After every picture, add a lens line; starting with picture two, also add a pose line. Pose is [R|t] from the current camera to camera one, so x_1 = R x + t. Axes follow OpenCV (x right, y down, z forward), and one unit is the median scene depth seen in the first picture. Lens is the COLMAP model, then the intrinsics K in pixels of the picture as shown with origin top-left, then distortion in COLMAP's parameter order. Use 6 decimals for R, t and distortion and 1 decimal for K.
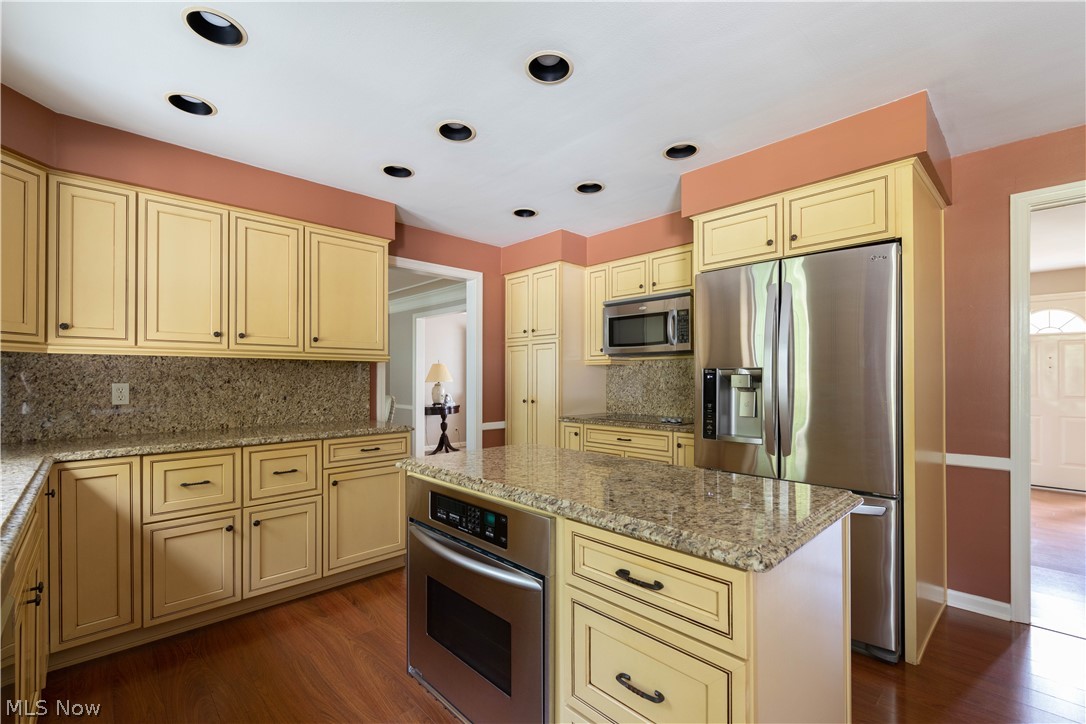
lens RADIAL K [[473.6, 0, 543.1], [0, 473.6, 371.0], [0, 0, 1]] dist [-0.005834, 0.001271]
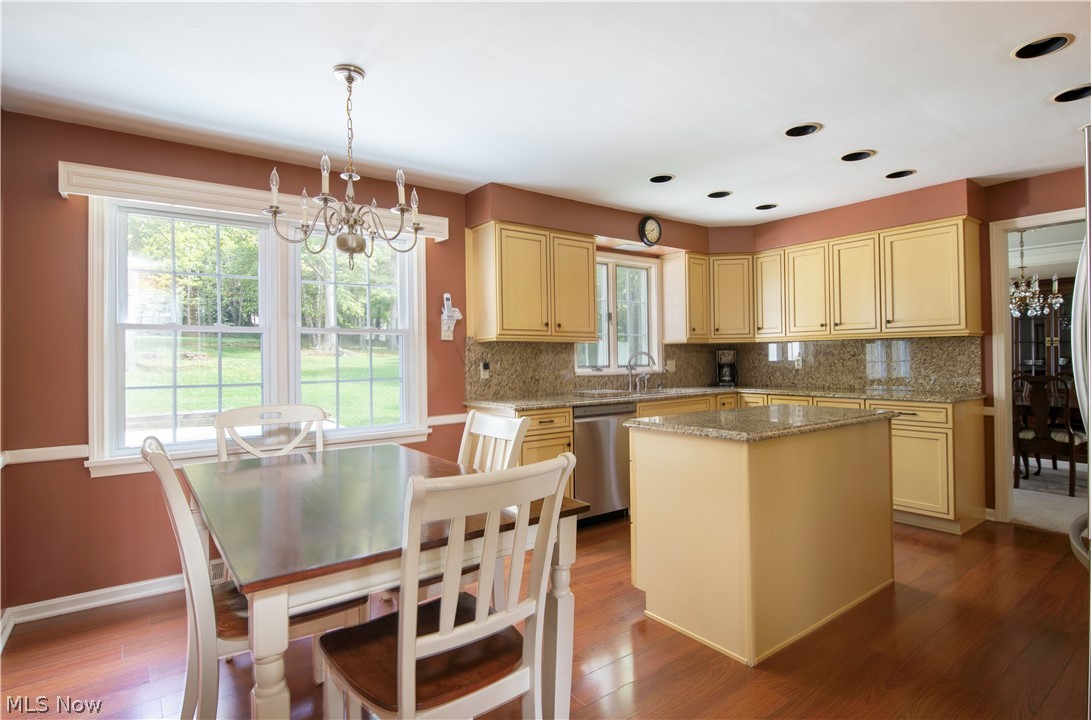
lens RADIAL K [[551.3, 0, 546.1], [0, 551.3, 356.5], [0, 0, 1]] dist [0.004725, 0.000203]
pose [[-0.114648, 0.003523, -0.993400, 1.175441], [0.028065, 0.999606, 0.000306, -0.001493], [0.993010, -0.027844, -0.114702, 0.295175]]
